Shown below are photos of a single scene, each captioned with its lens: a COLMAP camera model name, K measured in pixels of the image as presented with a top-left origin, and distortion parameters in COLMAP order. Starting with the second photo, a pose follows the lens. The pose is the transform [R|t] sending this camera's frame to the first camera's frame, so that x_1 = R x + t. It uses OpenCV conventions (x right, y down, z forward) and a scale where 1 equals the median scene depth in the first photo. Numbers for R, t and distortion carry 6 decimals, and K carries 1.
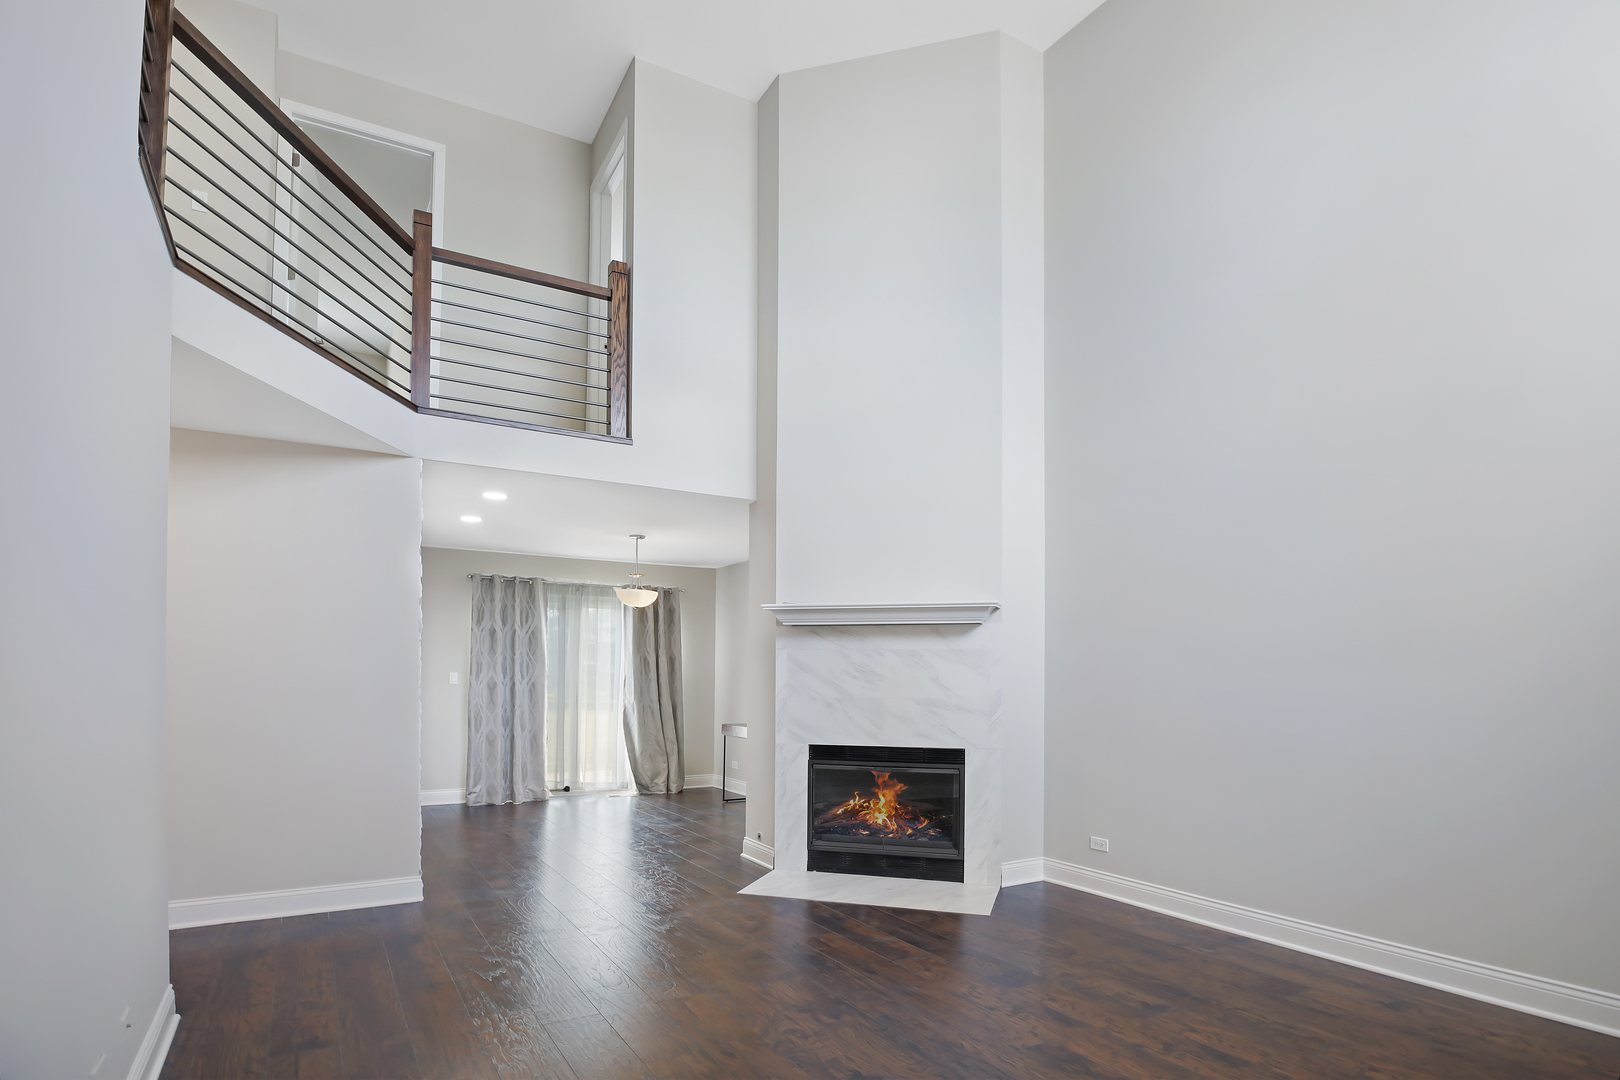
lens RADIAL K [[796.9, 0, 810.9], [0, 796.9, 530.5], [0, 0, 1]] dist [0.021109, -0.000043]
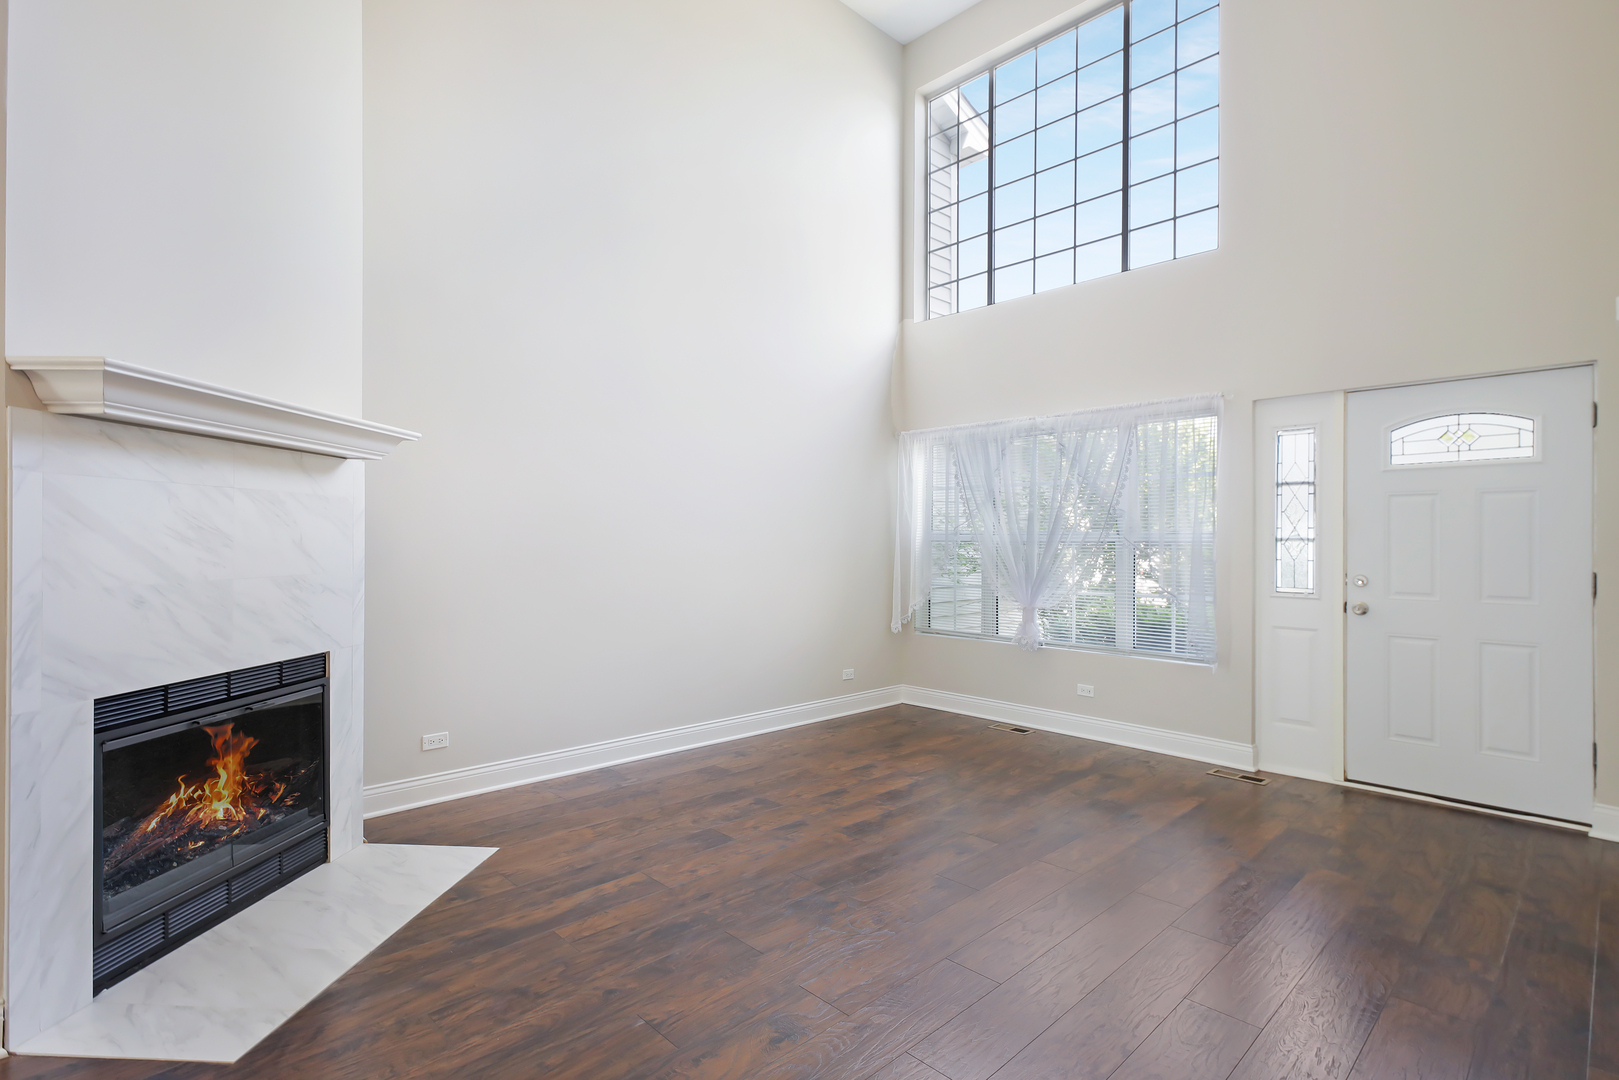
lens RADIAL K [[796.4, 0, 808.1], [0, 796.4, 549.4], [0, 0, 1]] dist [0.021109, -0.000043]
pose [[-0.212953, 0.011990, 0.976989, -0.503293], [-0.173529, 0.983564, -0.049894, 0.153774], [-0.961529, -0.180161, -0.207372, 0.771113]]
